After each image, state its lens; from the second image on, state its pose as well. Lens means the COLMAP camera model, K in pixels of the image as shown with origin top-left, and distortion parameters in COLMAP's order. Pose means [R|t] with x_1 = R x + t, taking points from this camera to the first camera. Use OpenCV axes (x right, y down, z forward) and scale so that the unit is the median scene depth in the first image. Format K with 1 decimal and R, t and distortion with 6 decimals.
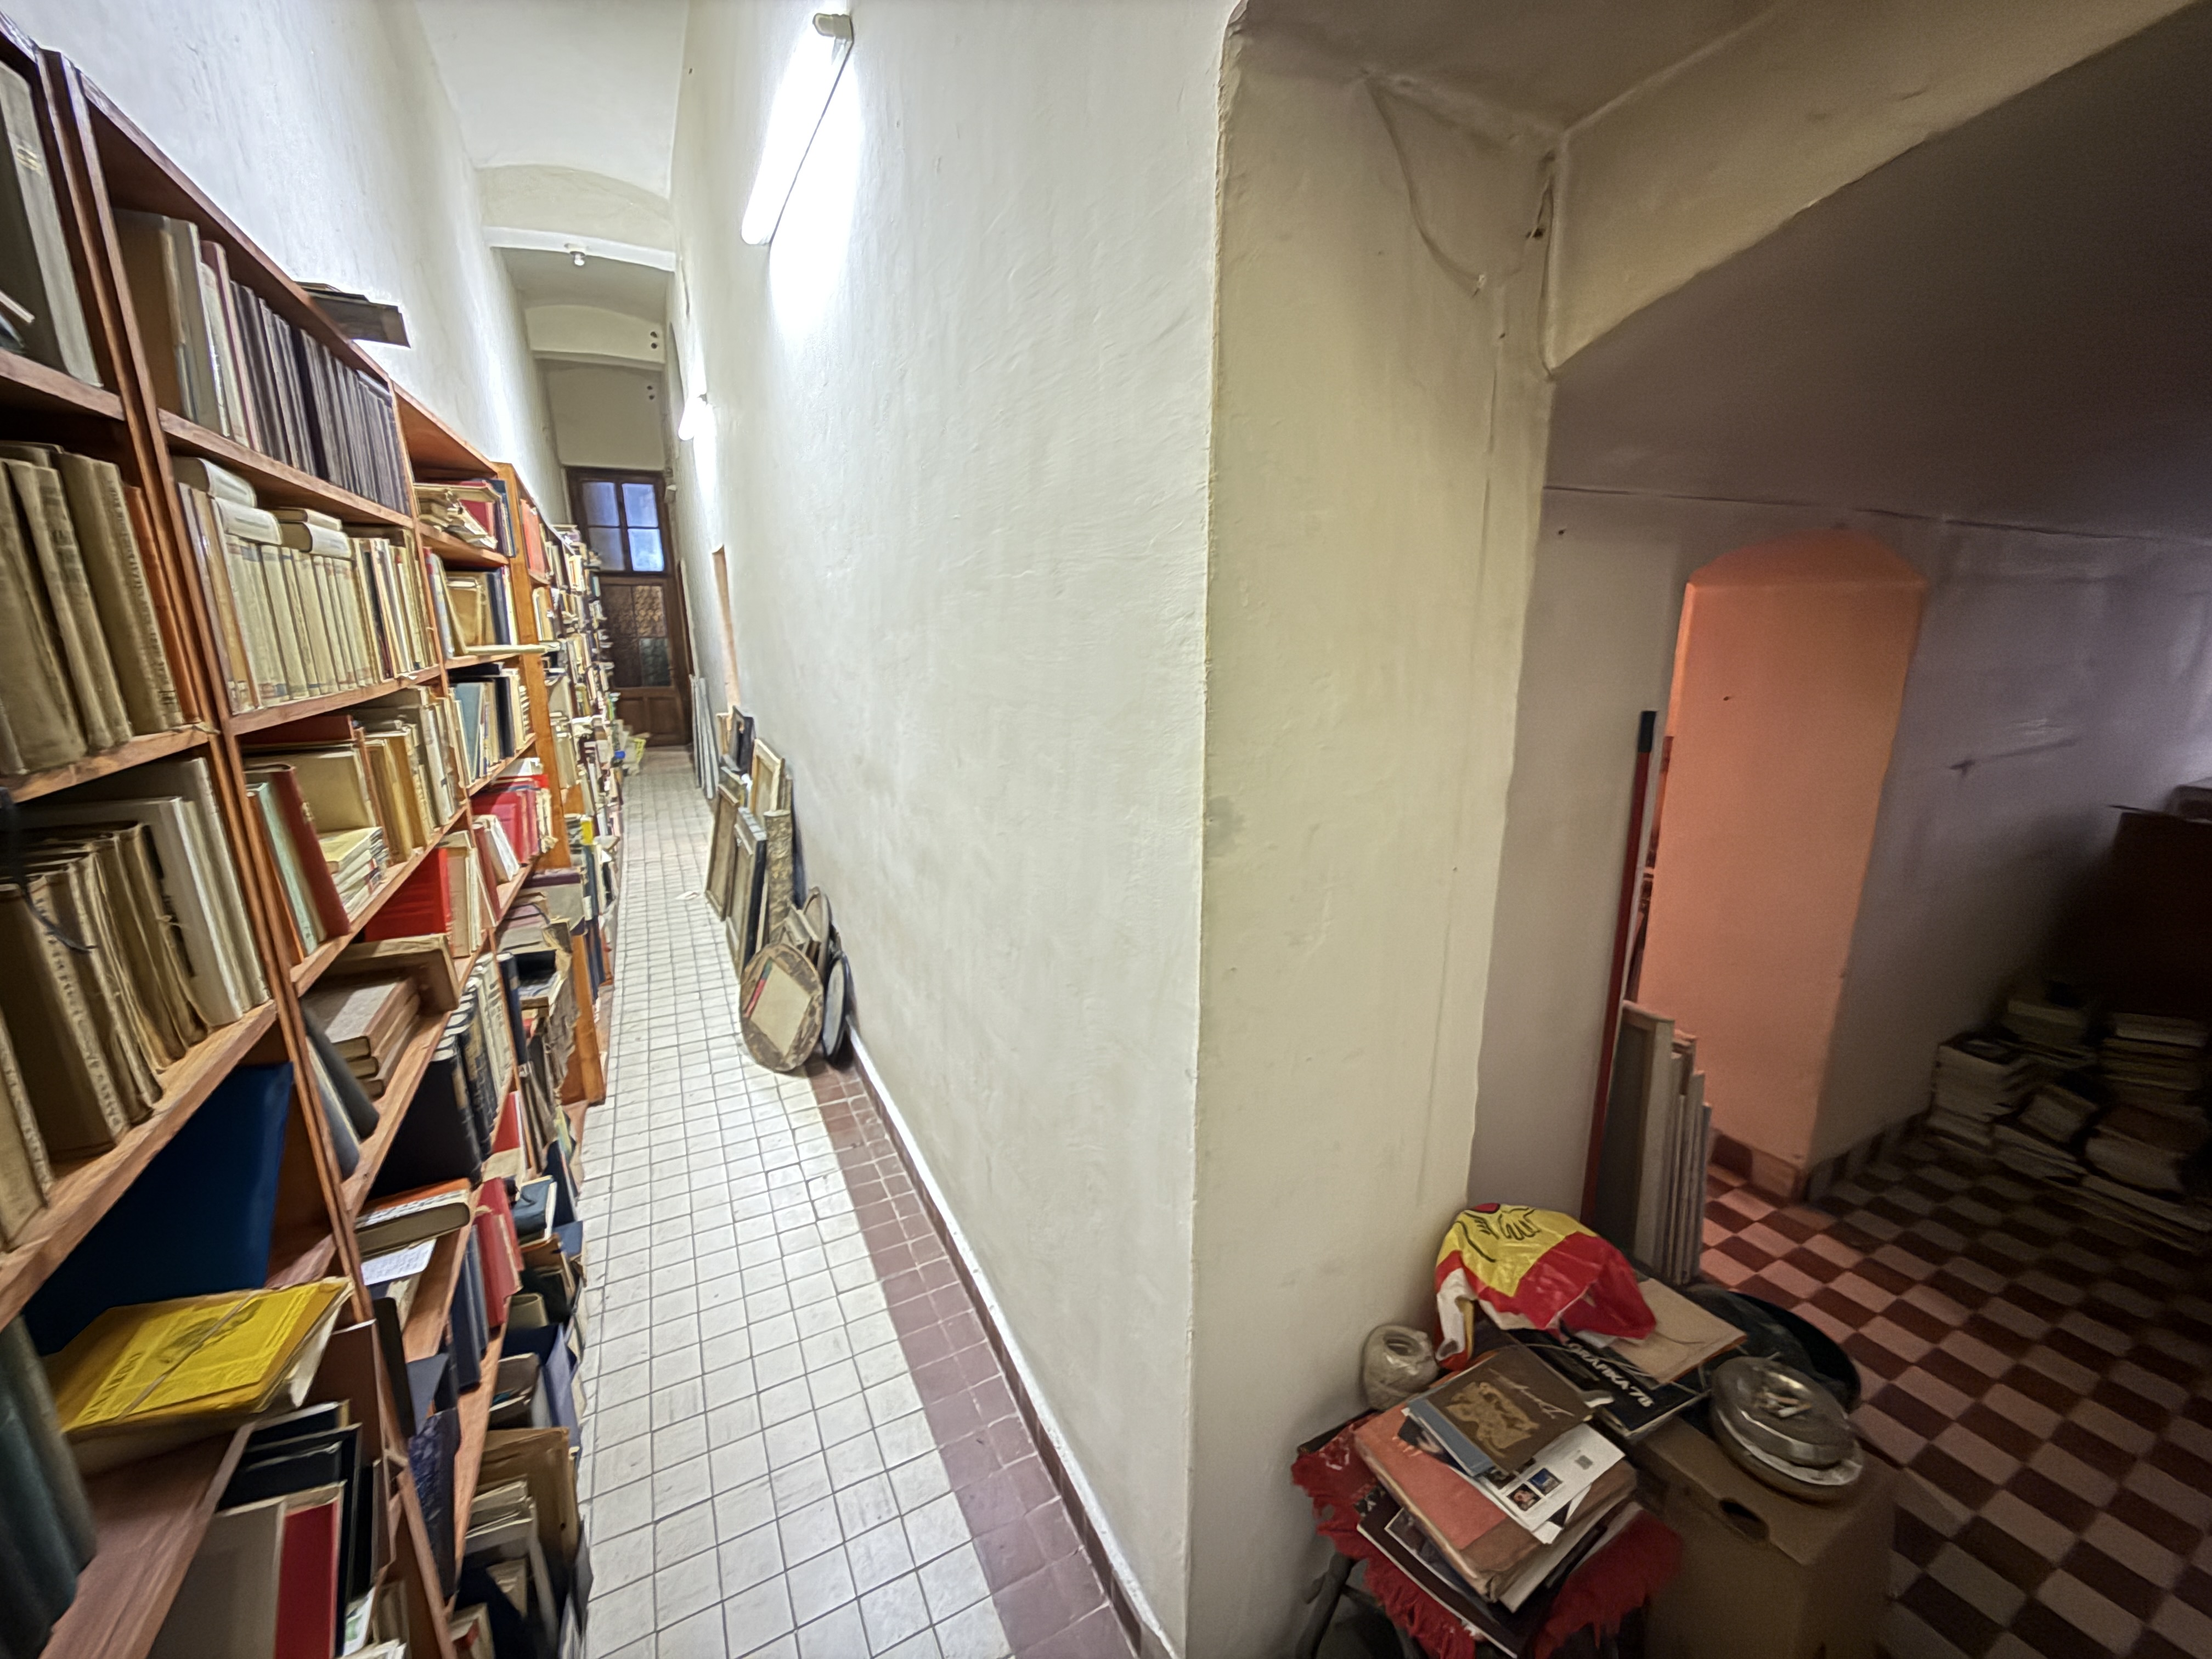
lens RADIAL K [[876.1, 0, 1103.2], [0, 876.1, 827.9], [0, 0, 1]] dist [-0.001155, -0.000237]
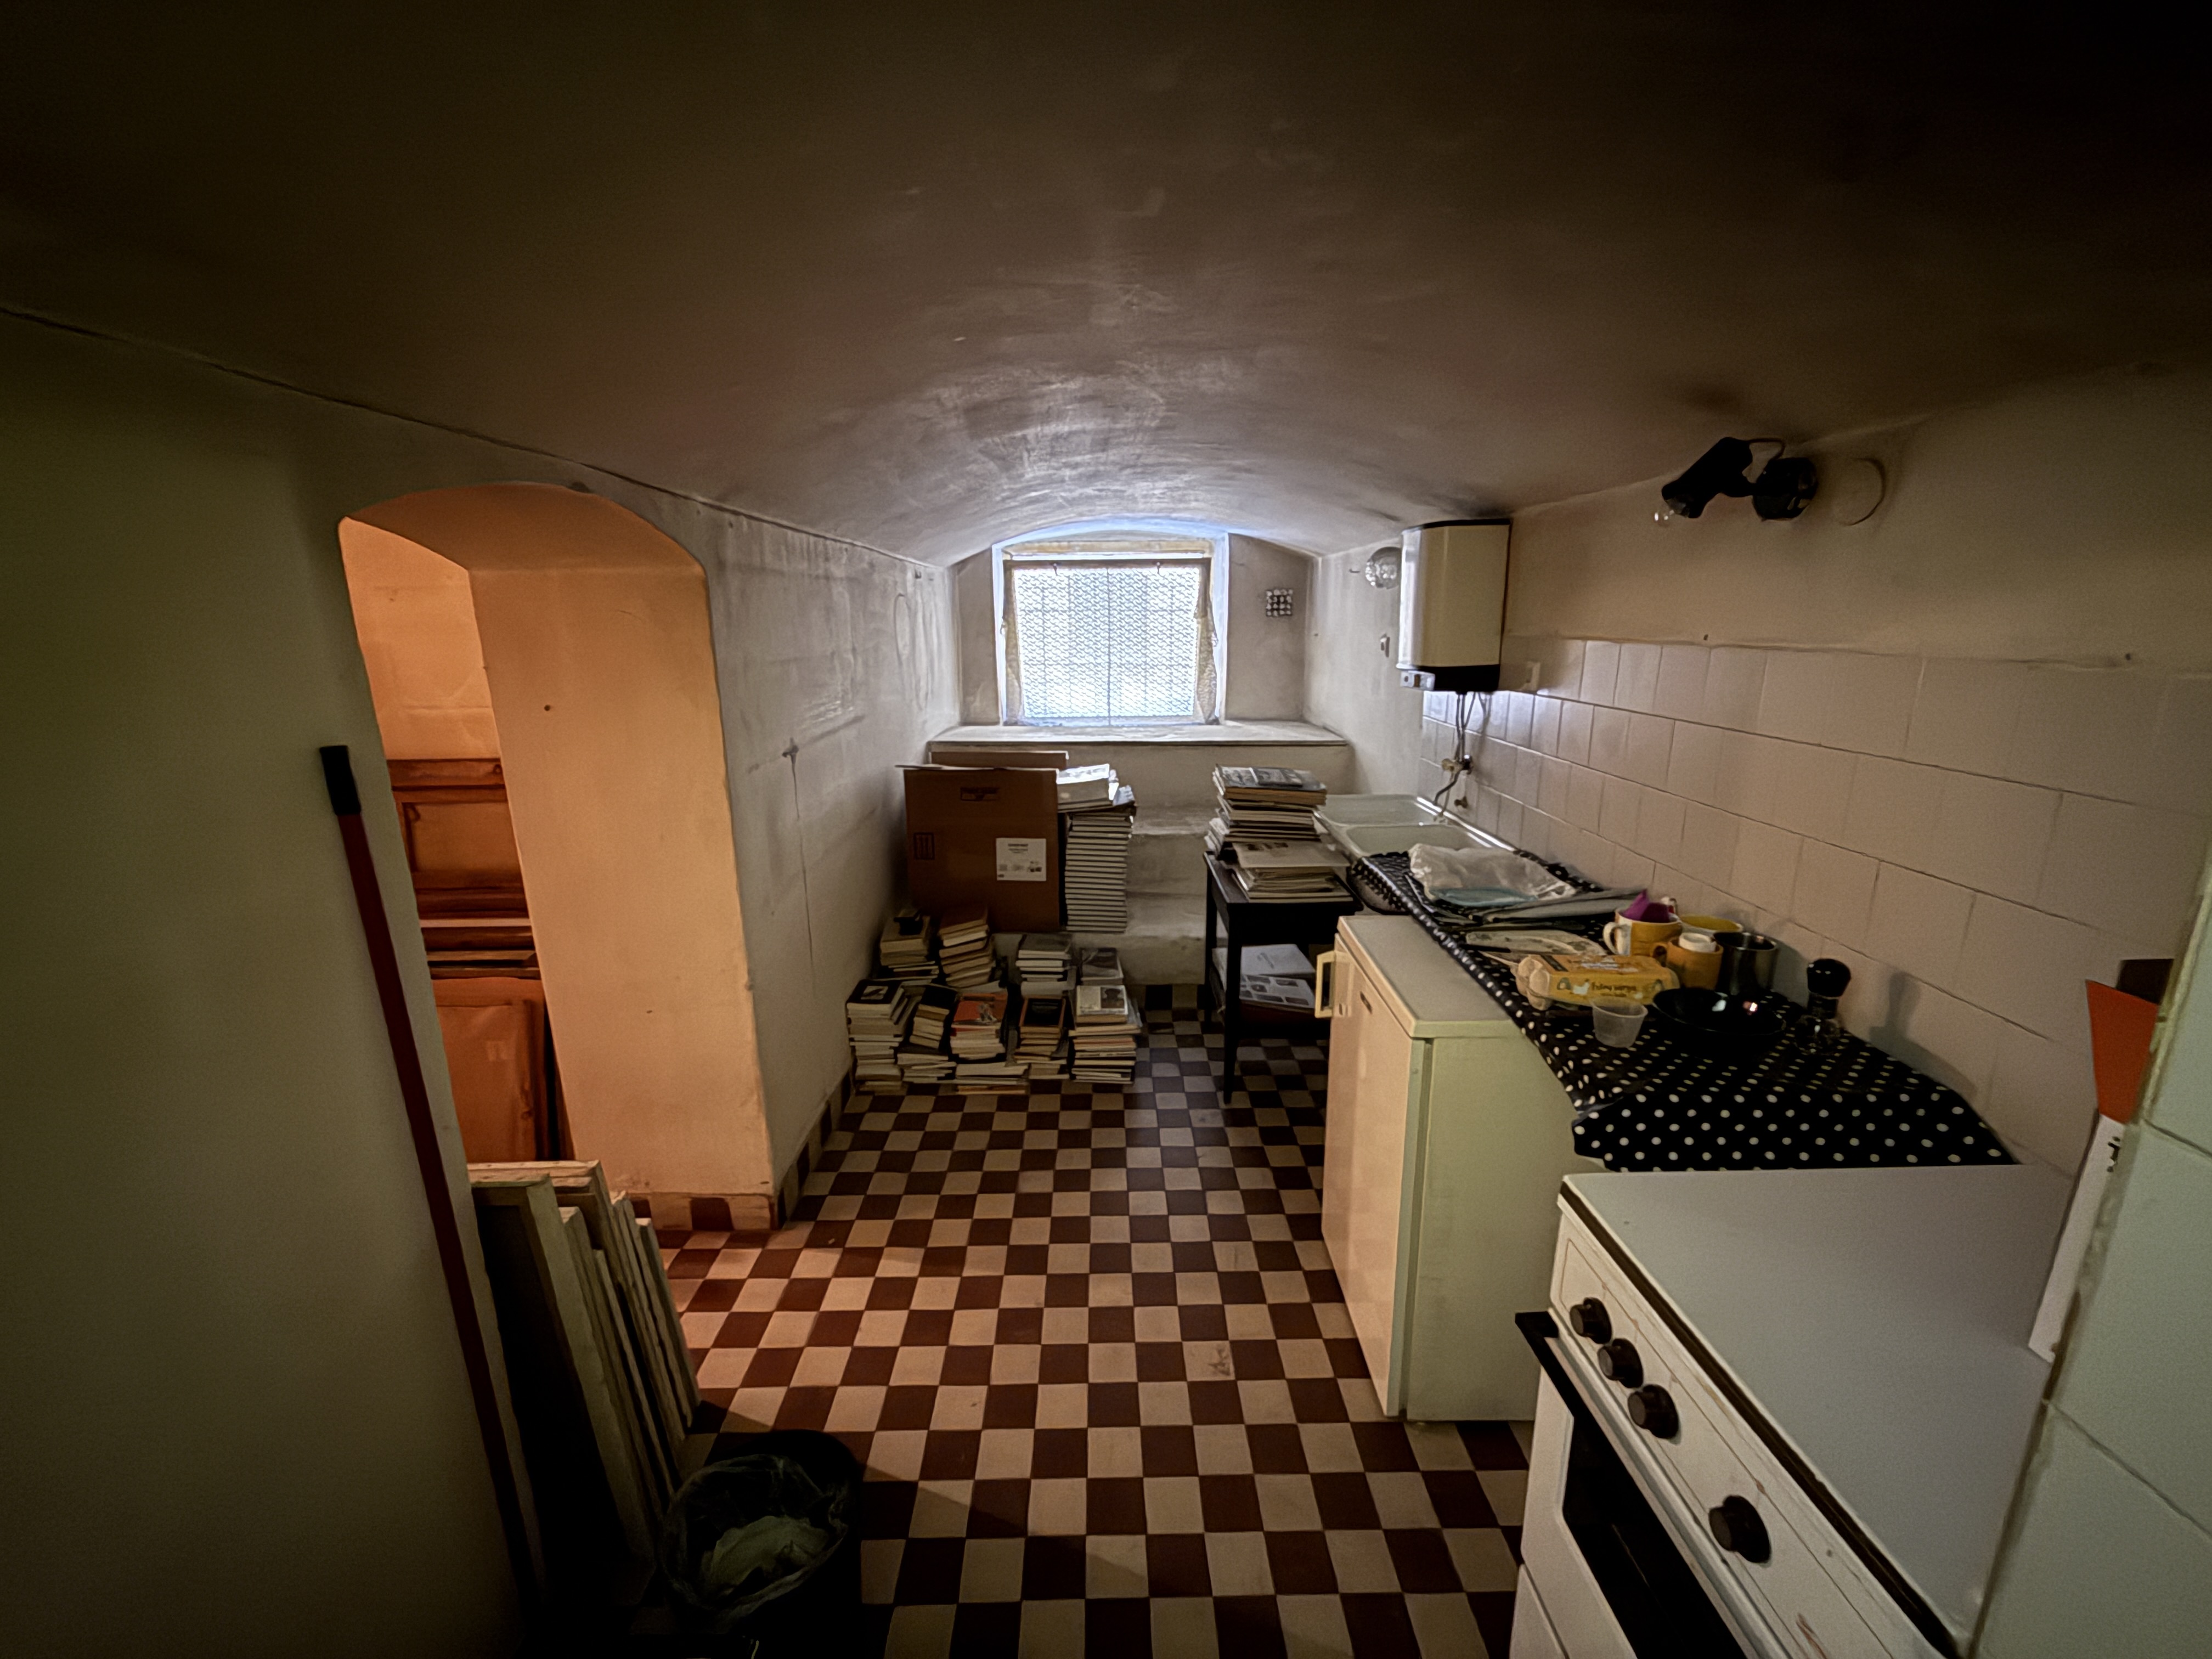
lens RADIAL K [[876.1, 0, 1103.2], [0, 876.1, 827.9], [0, 0, 1]] dist [-0.001155, -0.000237]
pose [[0.457148, -0.203973, 0.865685, 0.226643], [0.220428, 0.968963, 0.111905, -0.017898], [-0.861642, 0.139664, 0.487921, 0.179593]]
